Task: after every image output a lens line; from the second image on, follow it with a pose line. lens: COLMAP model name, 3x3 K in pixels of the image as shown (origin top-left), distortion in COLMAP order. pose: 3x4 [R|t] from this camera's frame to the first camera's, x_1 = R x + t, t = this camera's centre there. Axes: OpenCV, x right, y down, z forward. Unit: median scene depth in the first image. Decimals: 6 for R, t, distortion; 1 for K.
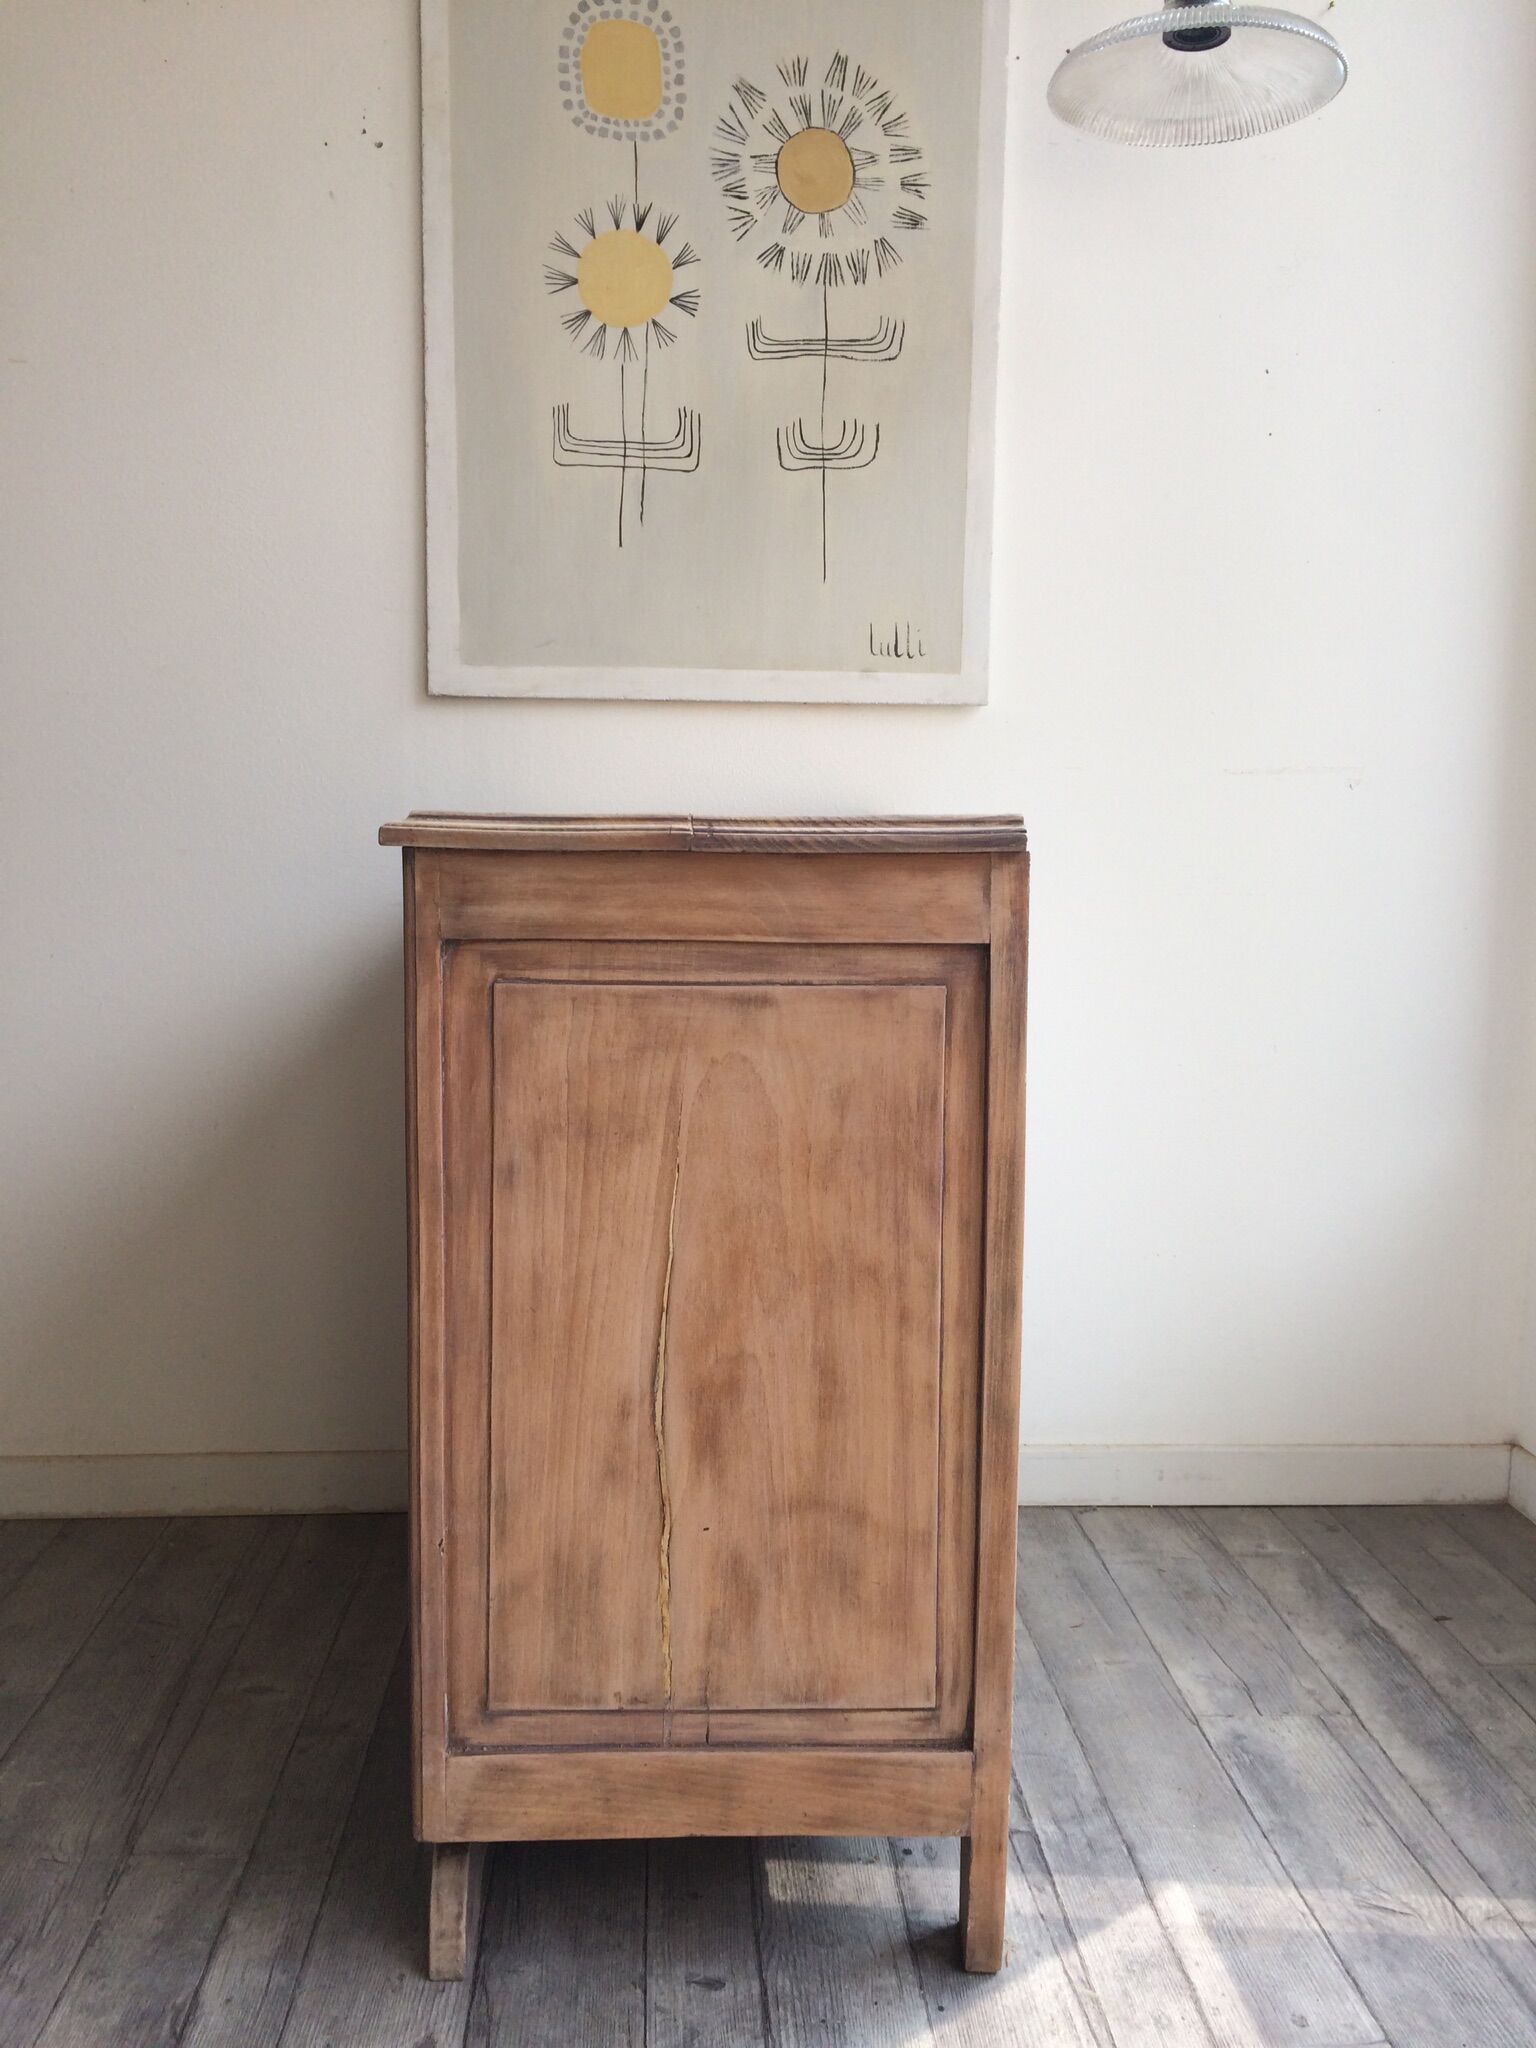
lens RADIAL K [[1752.9, 0, 767.9], [0, 1752.9, 1018.9], [0, 0, 1]] dist [0.089330, -0.096598]
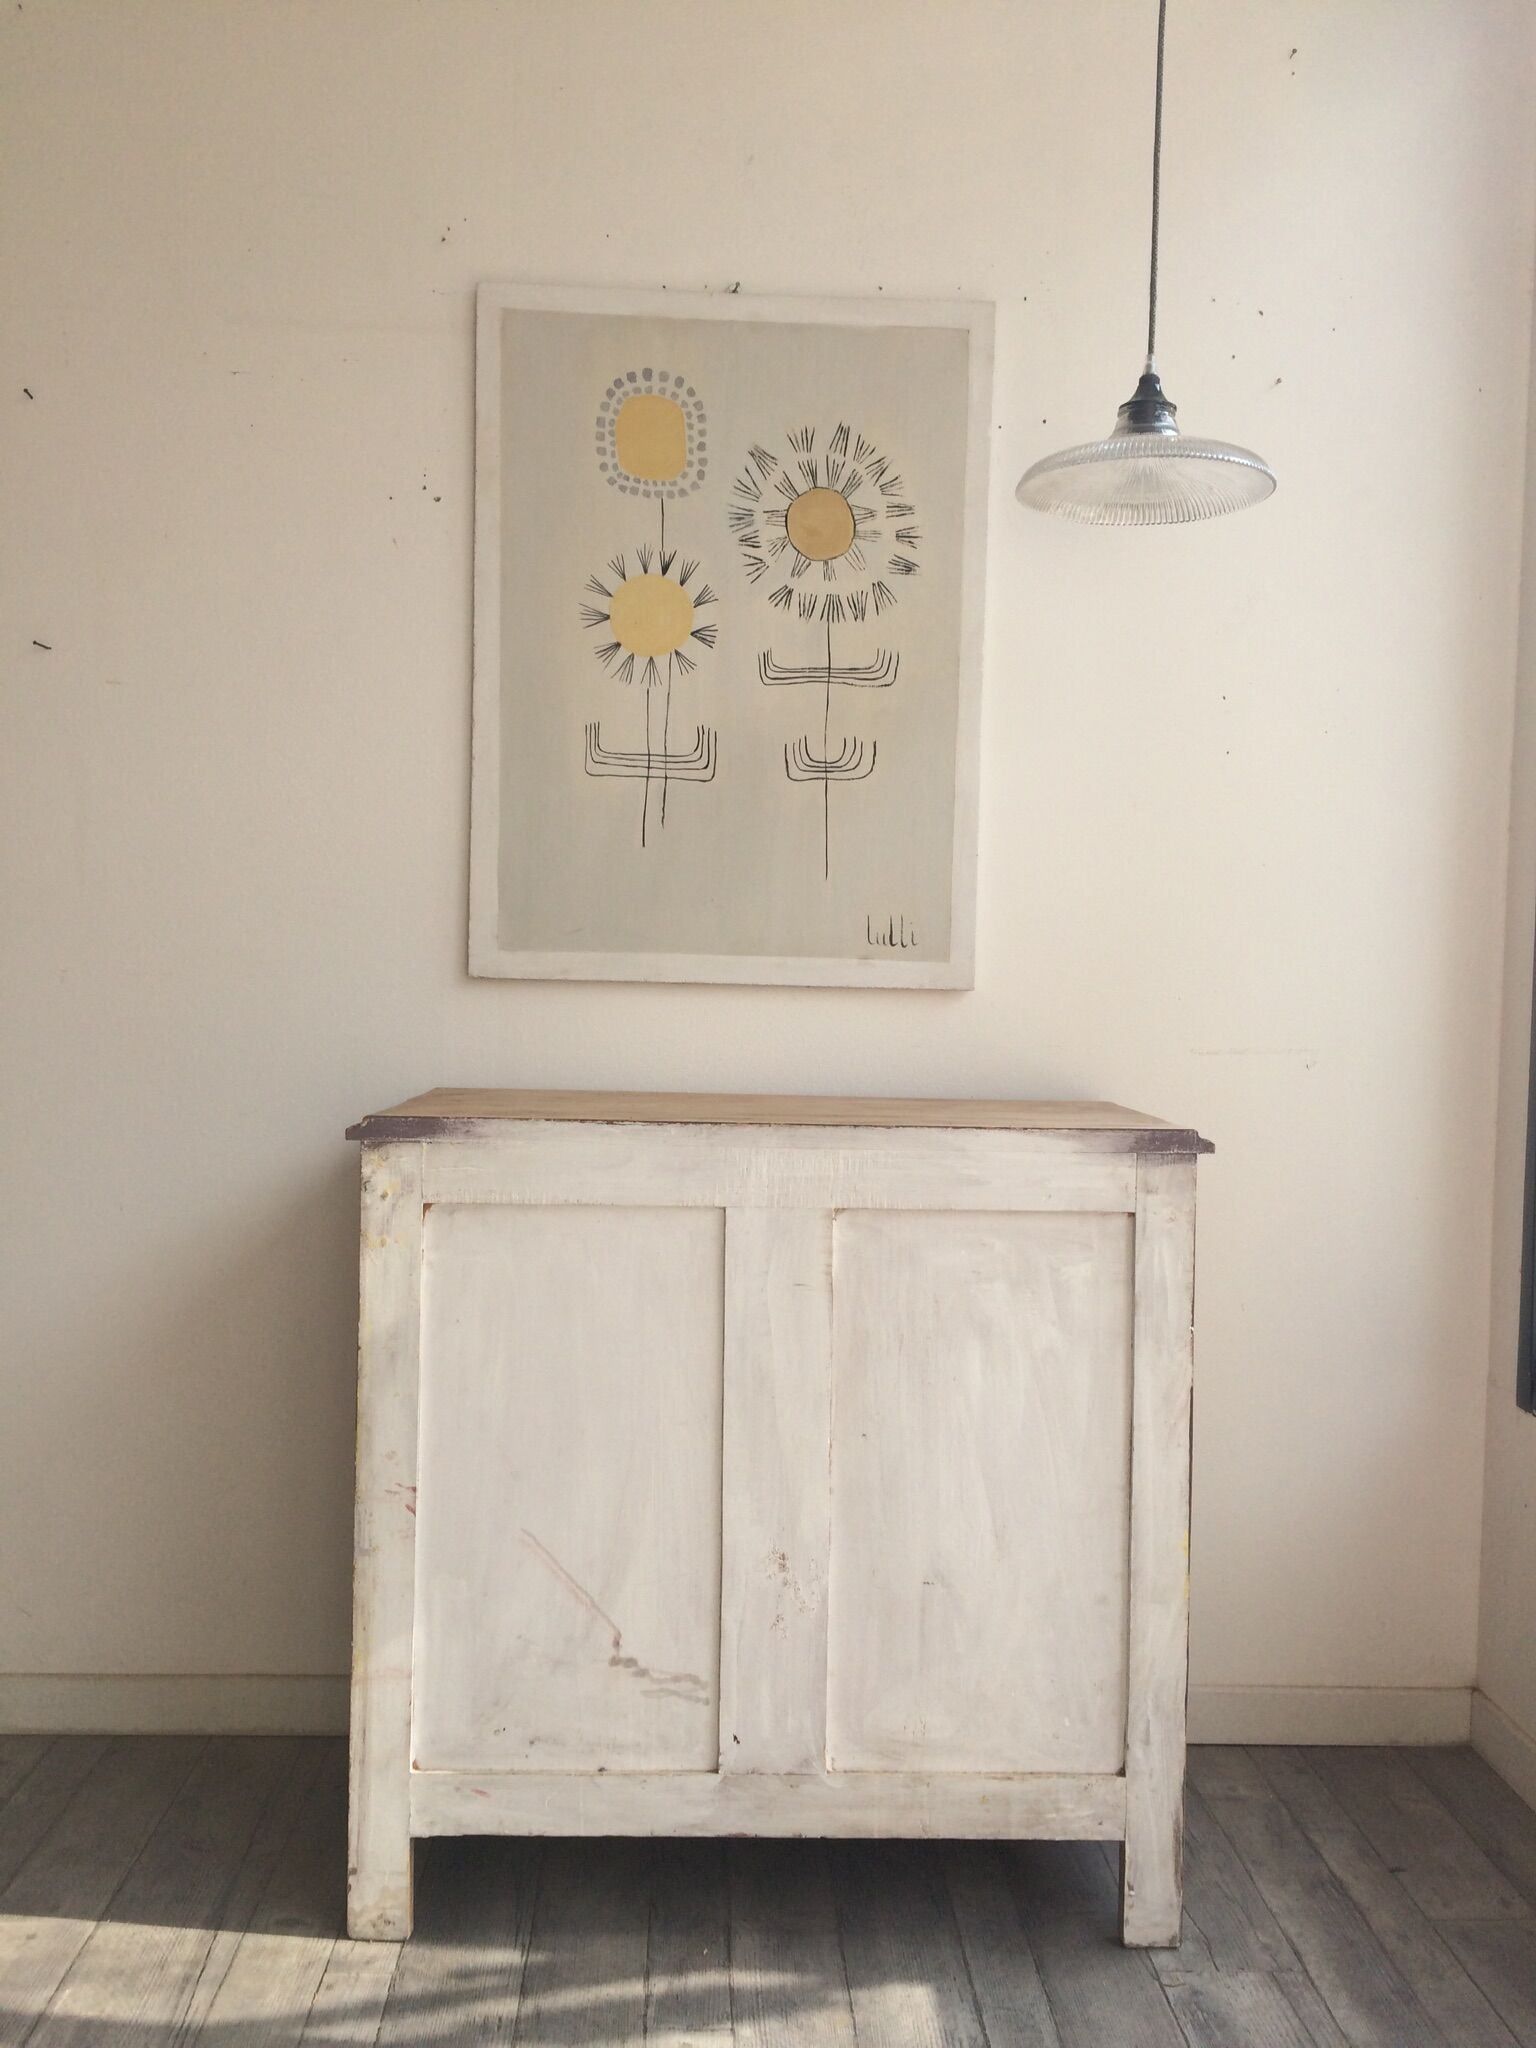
lens RADIAL K [[1752.9, 0, 763.9], [0, 1752.9, 1013.7], [0, 0, 1]] dist [0.089330, -0.096598]
pose [[0.999737, 0.007953, -0.021502, 0.017235], [-0.009462, 0.997429, -0.071032, -0.085146], [0.020882, 0.071216, 0.997242, -0.098597]]
